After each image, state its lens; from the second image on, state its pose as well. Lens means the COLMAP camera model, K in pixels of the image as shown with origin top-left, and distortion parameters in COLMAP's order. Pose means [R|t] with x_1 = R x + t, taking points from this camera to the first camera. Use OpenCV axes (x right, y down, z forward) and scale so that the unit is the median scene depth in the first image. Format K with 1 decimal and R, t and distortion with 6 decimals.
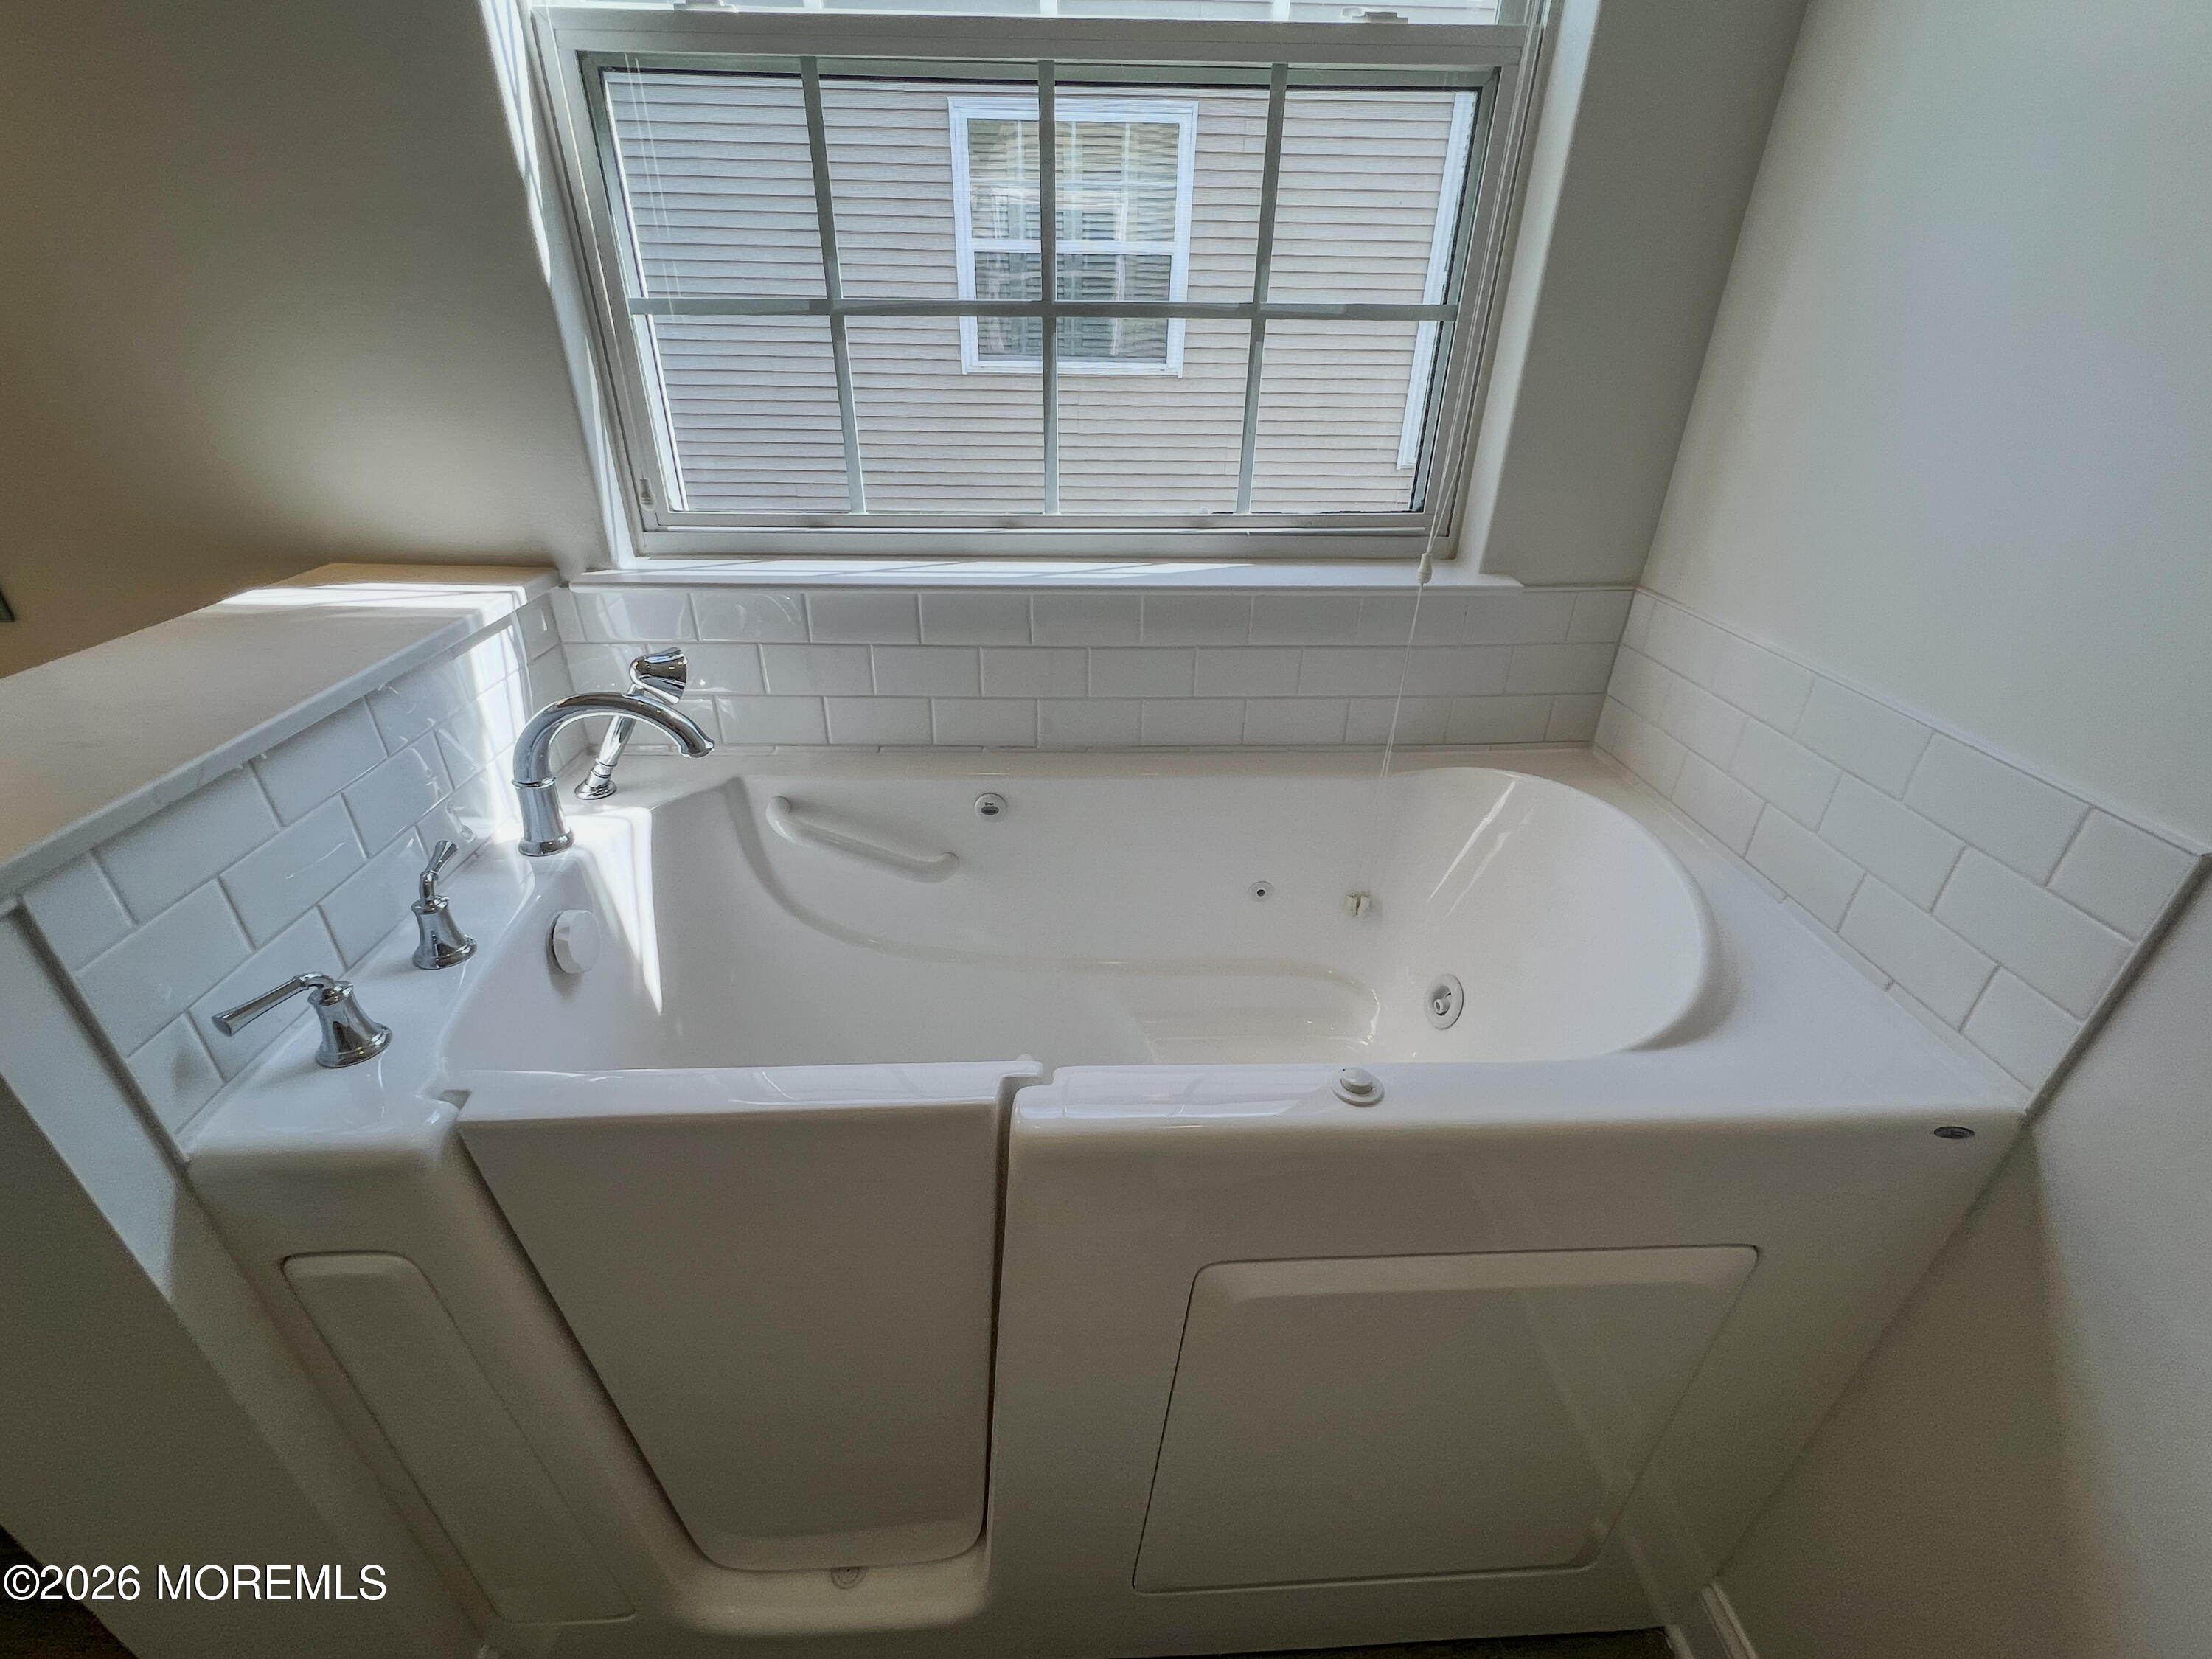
lens RADIAL K [[953.6, 0, 1106.0], [0, 953.6, 829.5], [0, 0, 1]] dist [-0.000342, -0.000082]
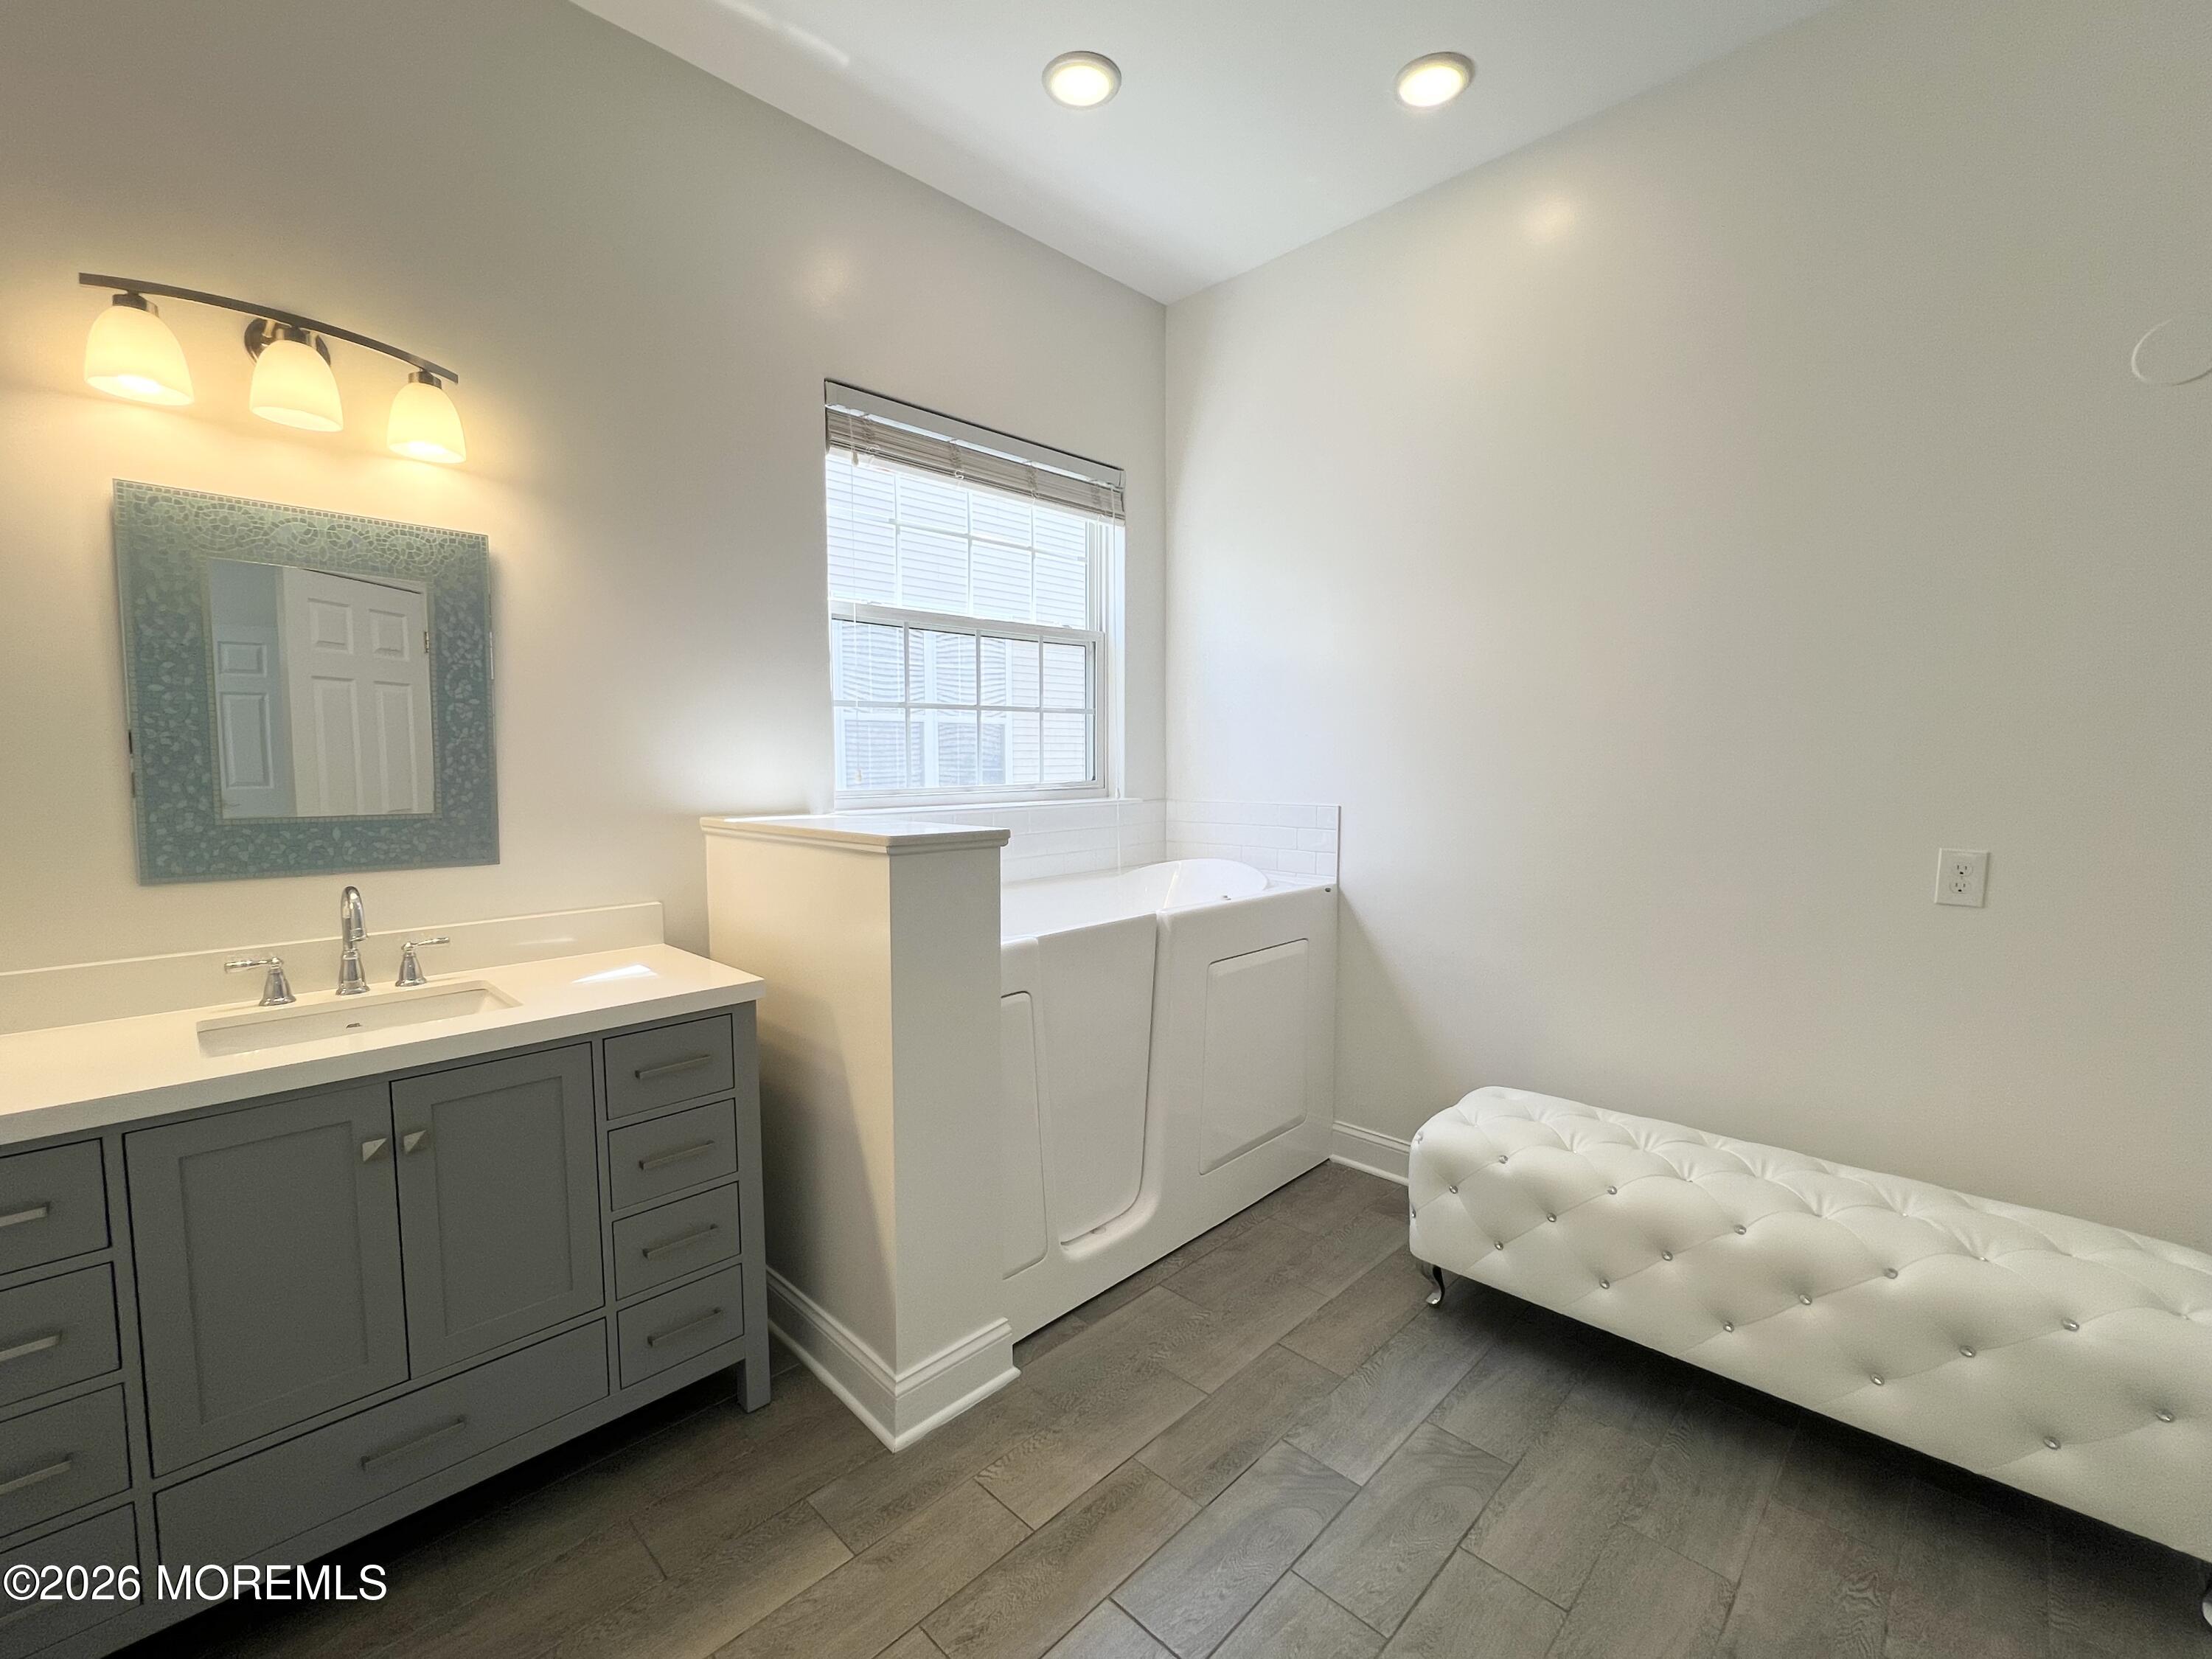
lens RADIAL K [[953.6, 0, 1106.0], [0, 953.6, 829.5], [0, 0, 1]] dist [-0.000342, -0.000082]
pose [[0.726018, -0.068404, 0.684265, -1.549108], [0.346076, 0.896197, -0.277602, 0.559928], [-0.594247, 0.438351, 0.674328, -0.761608]]
